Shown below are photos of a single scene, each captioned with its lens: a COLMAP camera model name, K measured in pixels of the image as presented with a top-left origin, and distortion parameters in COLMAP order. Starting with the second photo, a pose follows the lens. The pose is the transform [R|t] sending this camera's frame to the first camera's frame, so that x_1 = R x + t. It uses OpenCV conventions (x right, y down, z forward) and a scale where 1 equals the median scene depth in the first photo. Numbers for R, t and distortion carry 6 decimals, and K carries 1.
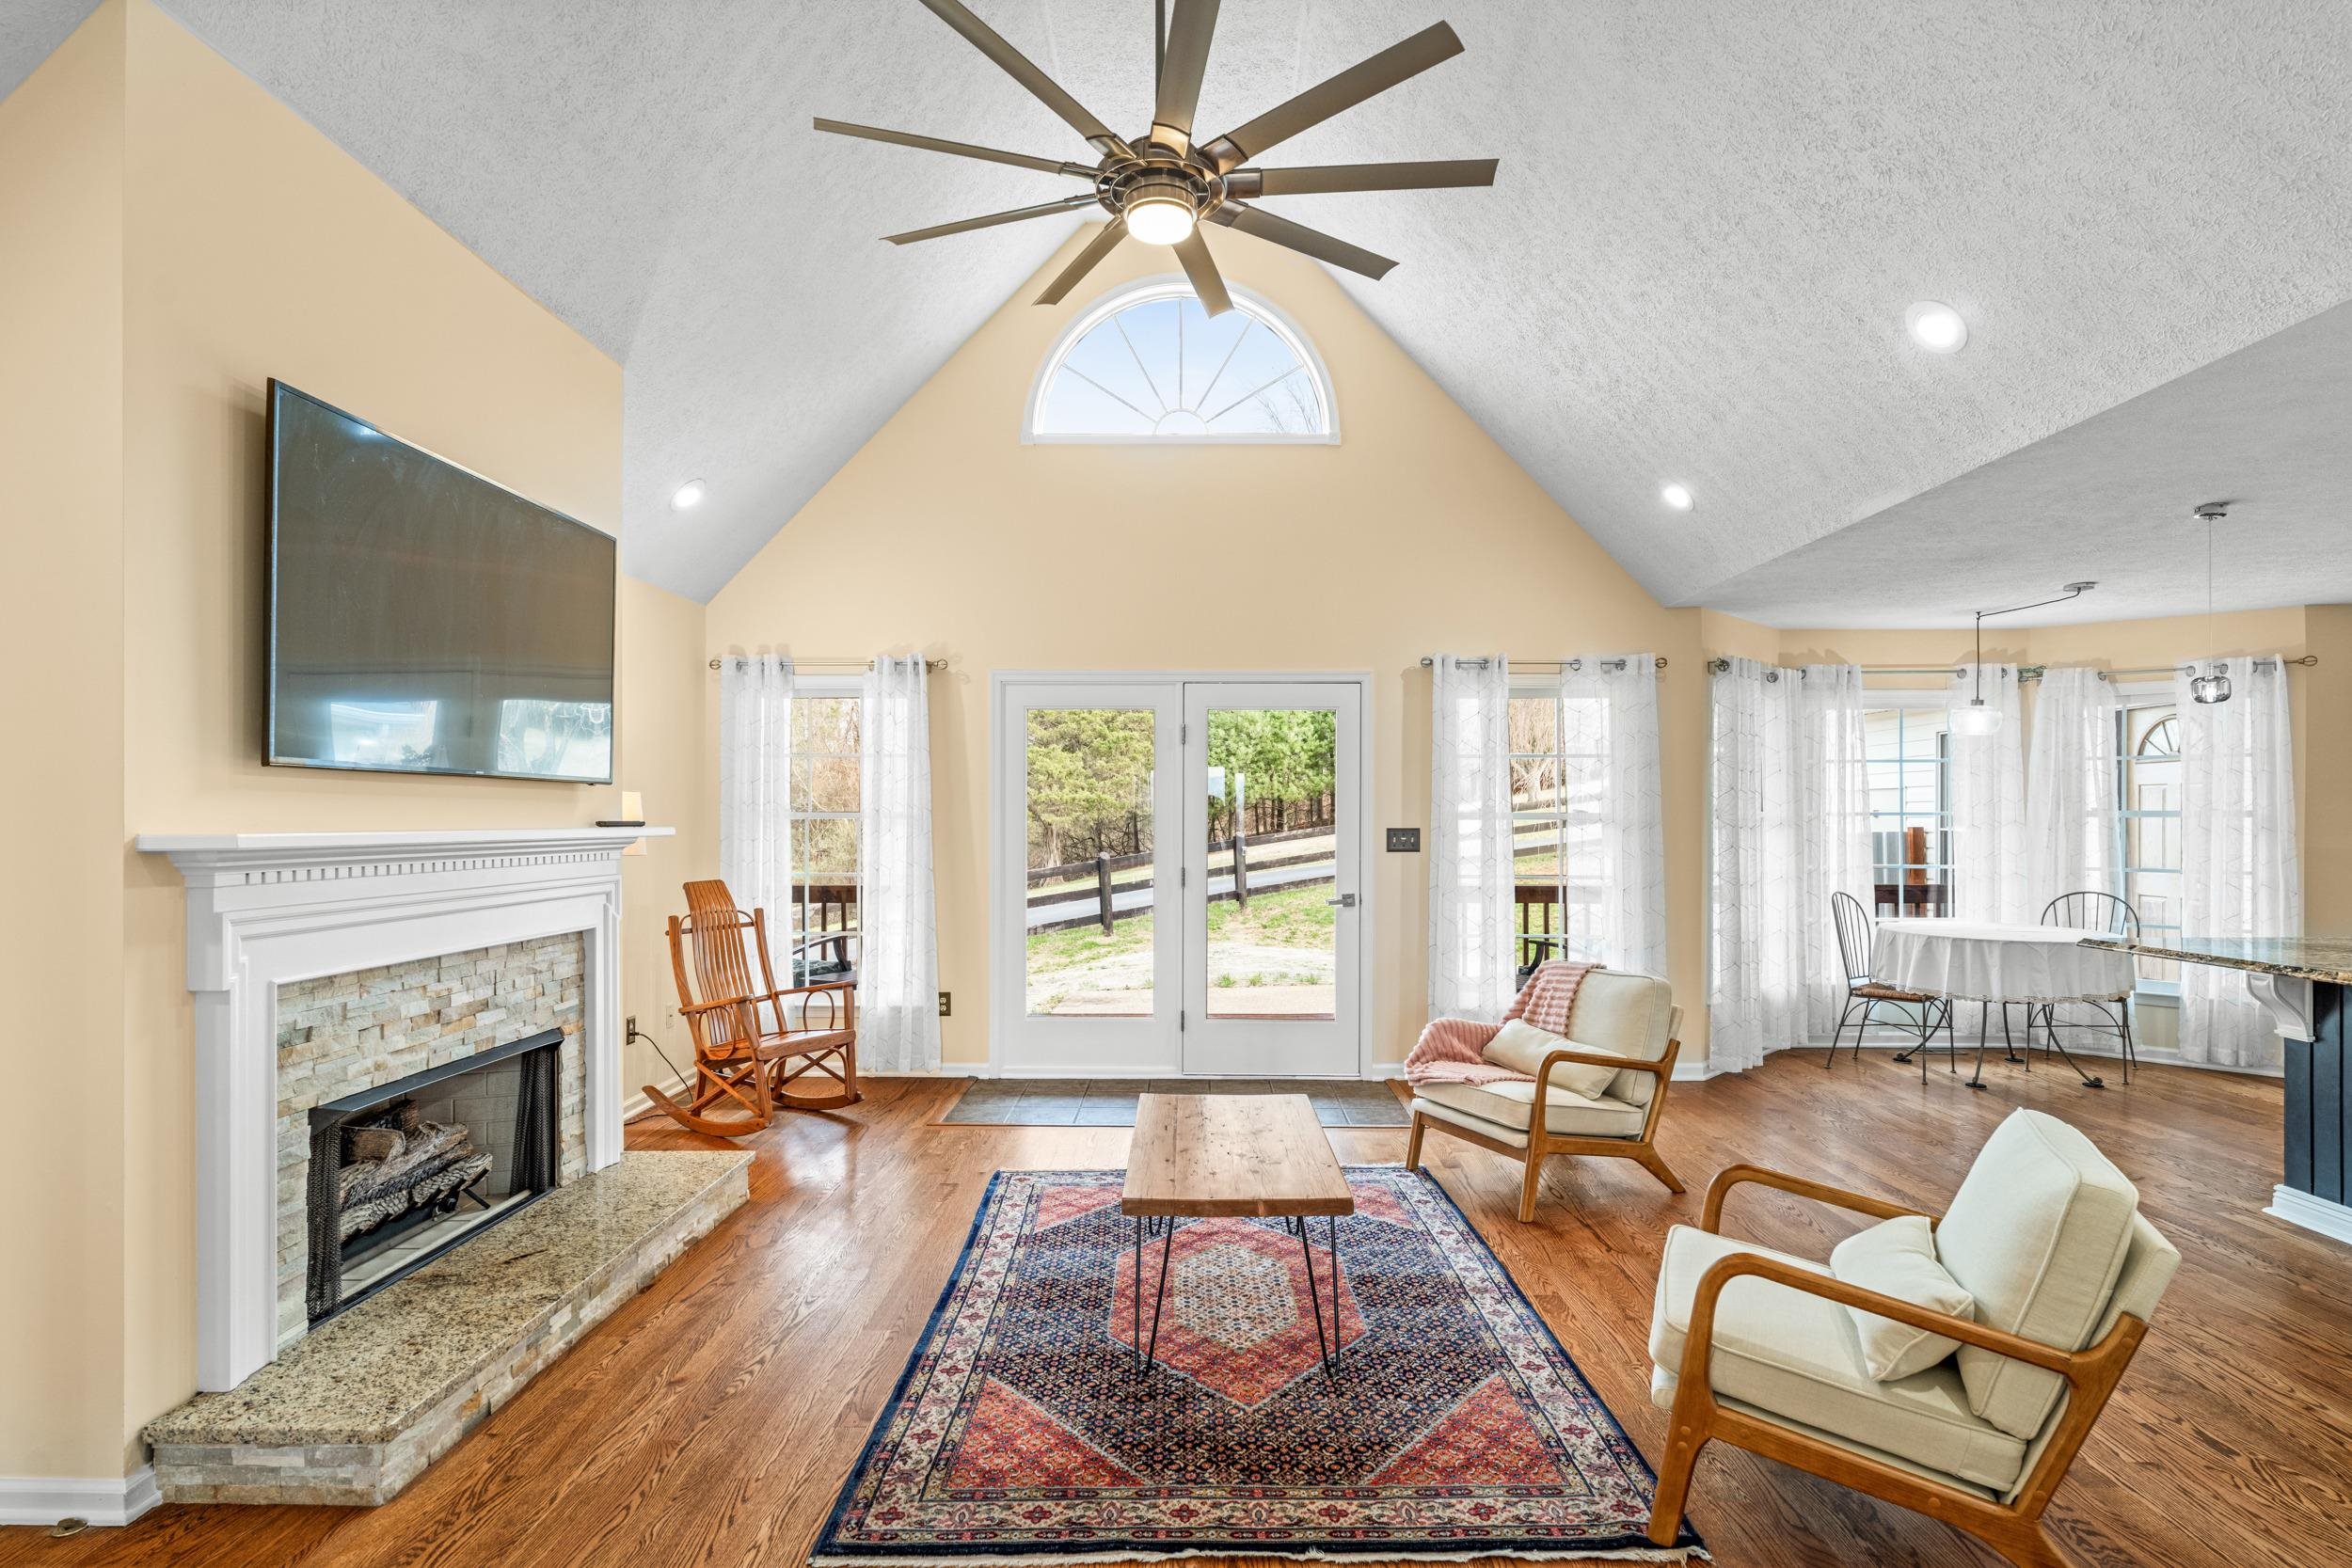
lens RADIAL K [[1178.3, 0, 1185.8], [0, 1178.3, 808.9], [0, 0, 1]] dist [-0.006625, 0.004106]
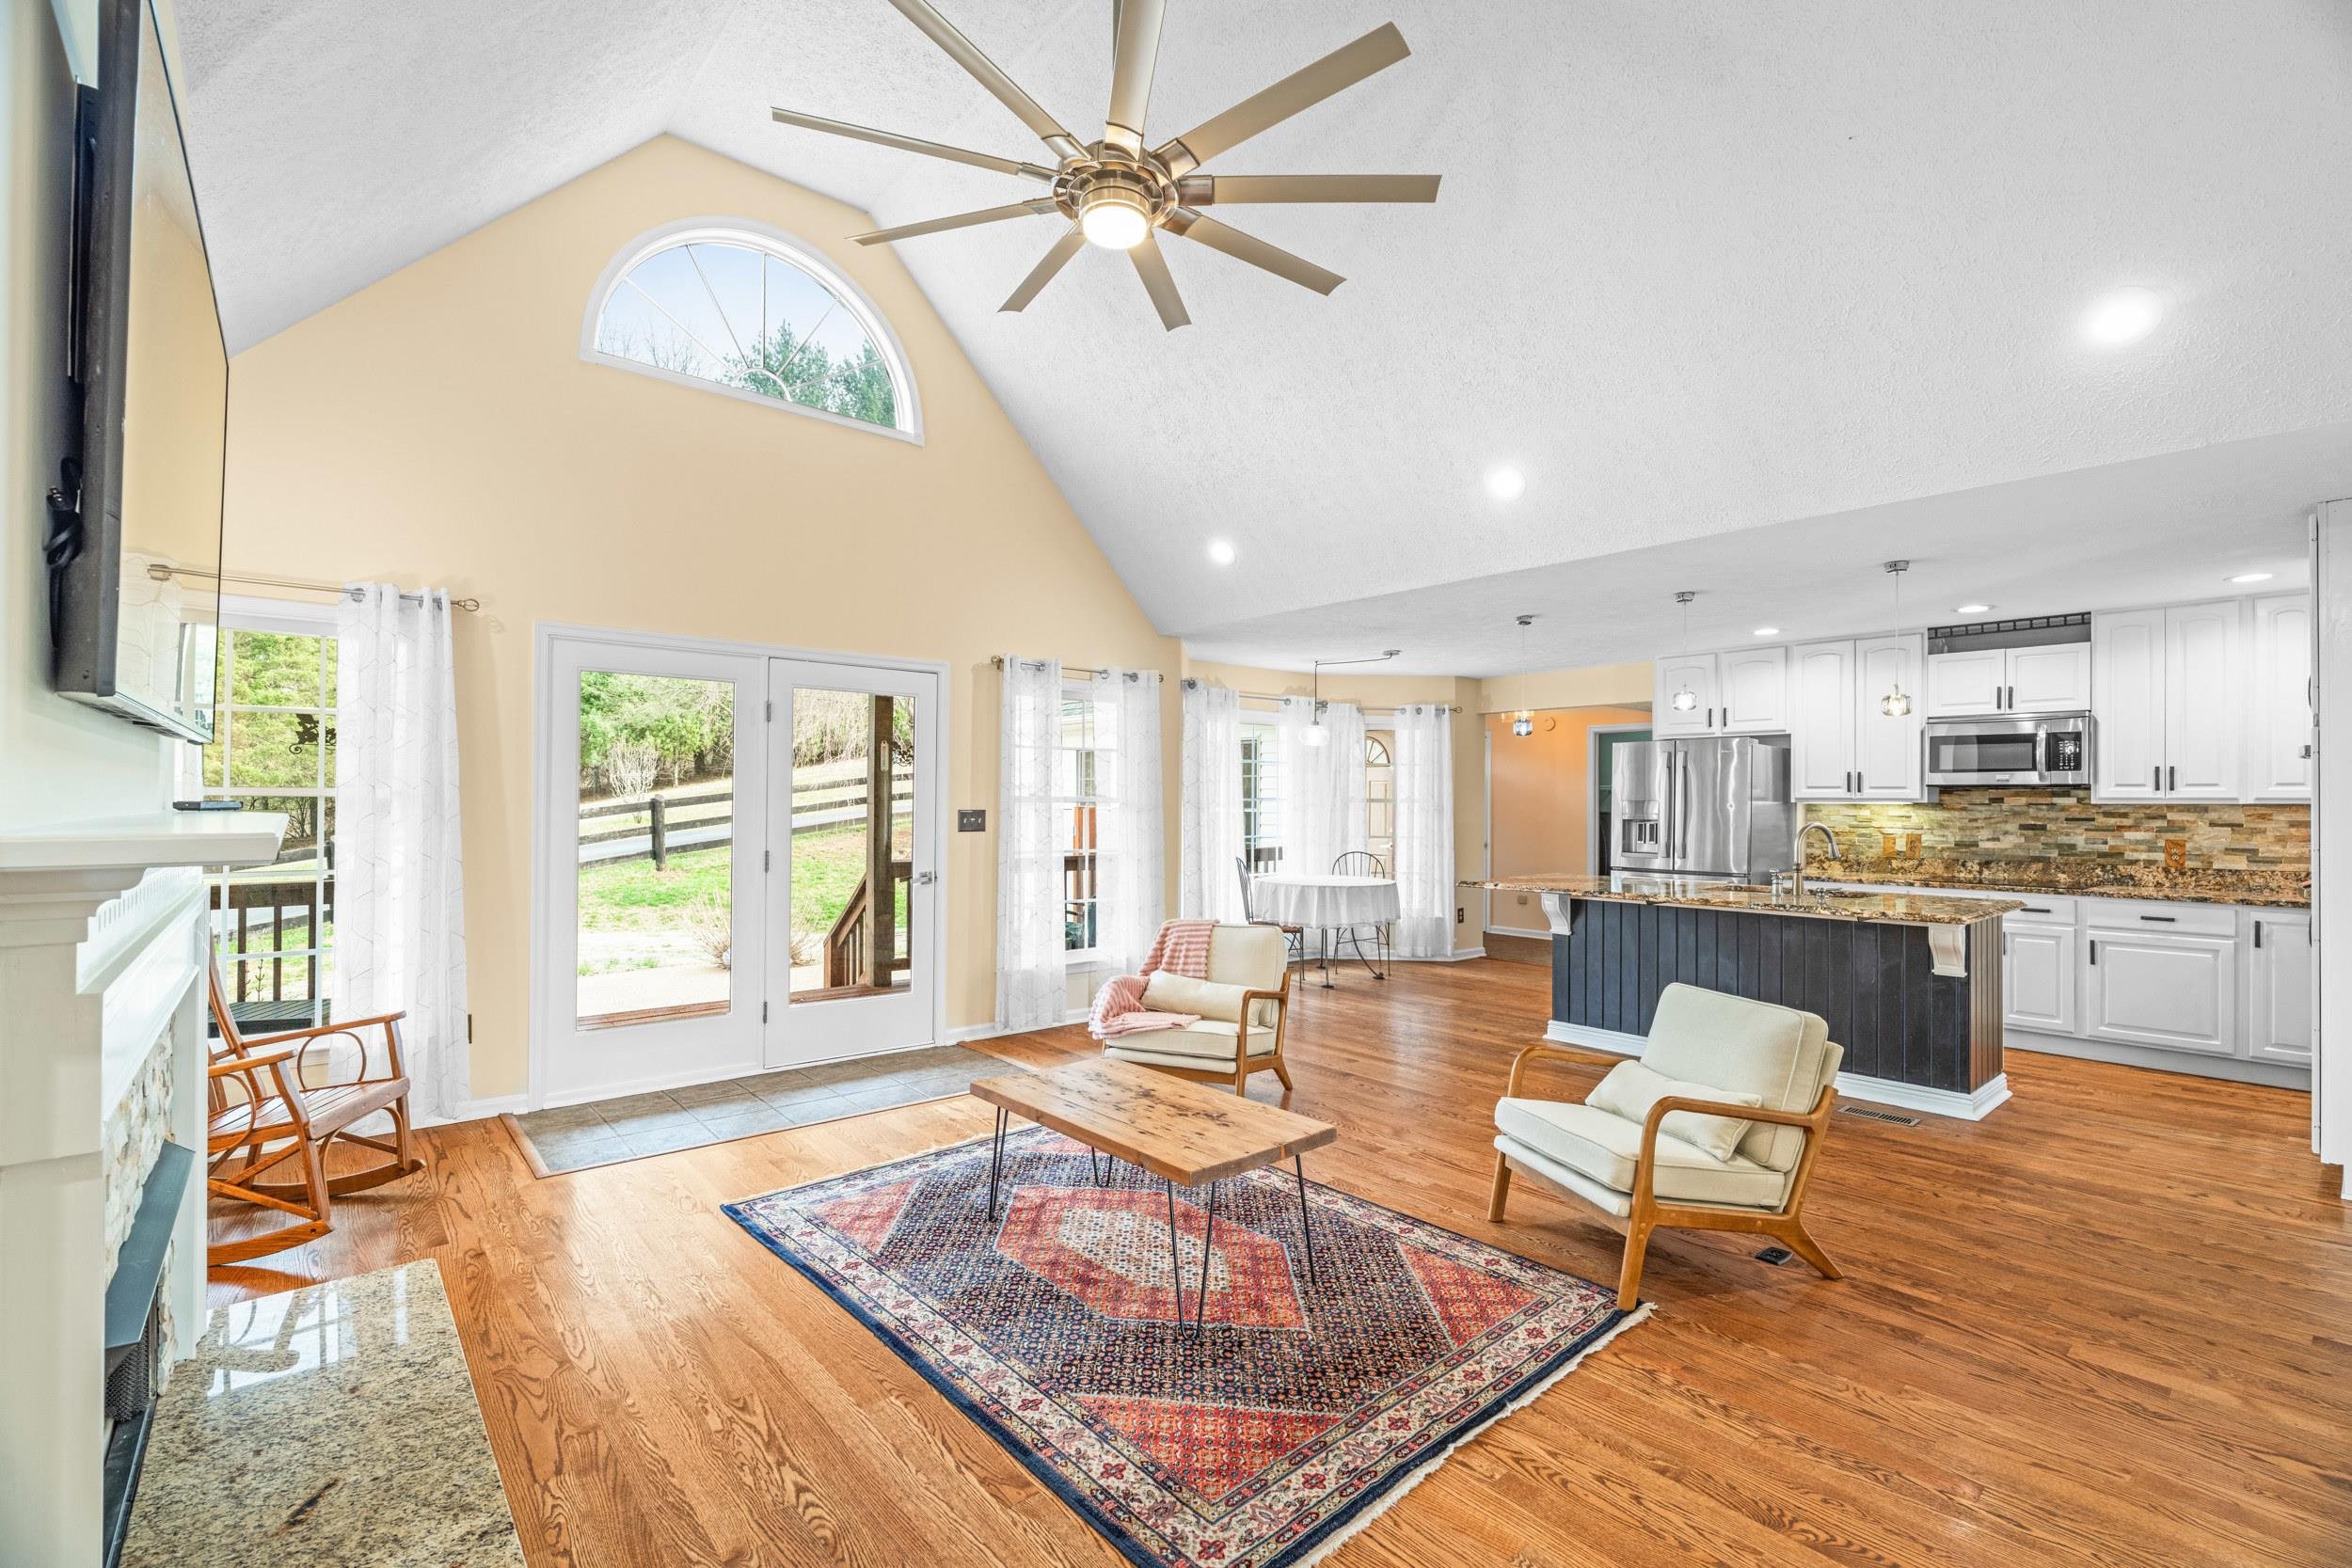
lens RADIAL K [[1036.1, 0, 1190.3], [0, 1036.1, 794.4], [0, 0, 1]] dist [-0.006550, 0.000101]
pose [[0.746412, 0.009988, 0.665409, -0.490136], [-0.012649, 0.999920, -0.000821, 0.000219], [-0.665364, -0.007804, 0.746478, 0.240959]]
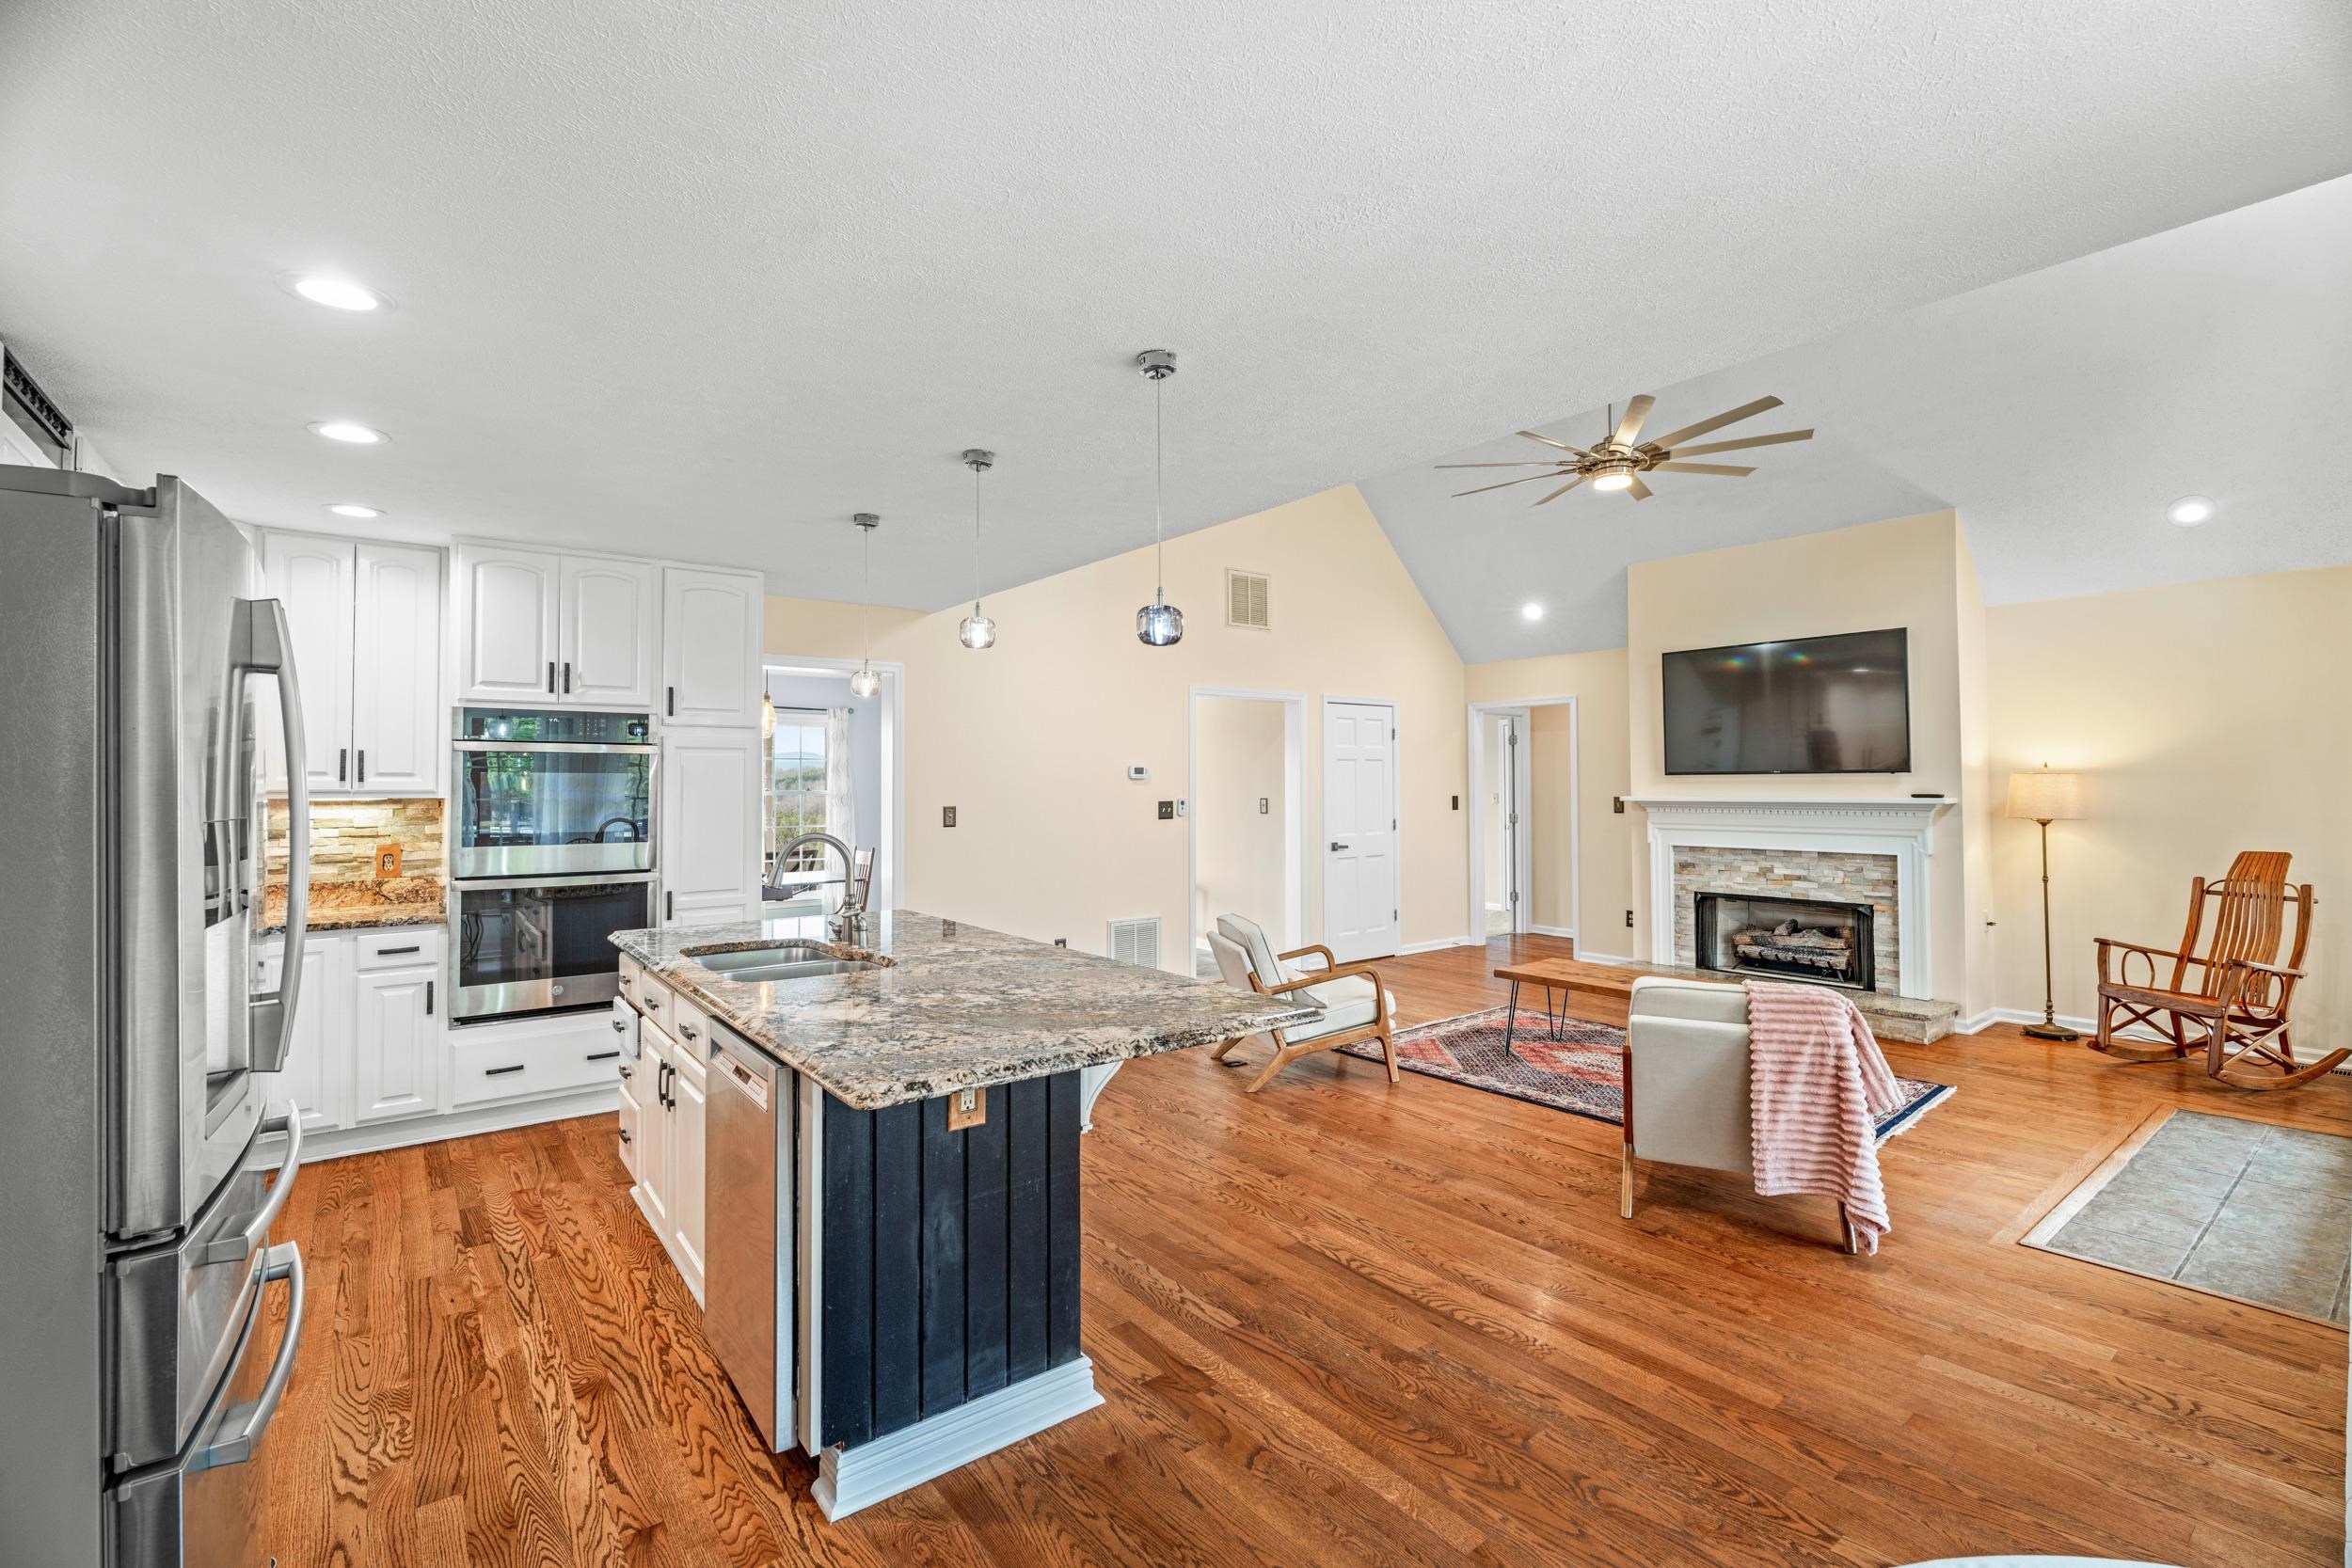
lens RADIAL K [[1036.1, 0, 1181.1], [0, 1036.1, 767.9], [0, 0, 1]] dist [-0.006550, 0.000101]
pose [[-0.782262, -0.004546, -0.622934, 1.334051], [0.010935, 0.999719, -0.021028, -0.008004], [0.622854, -0.023261, -0.781992, 1.598257]]
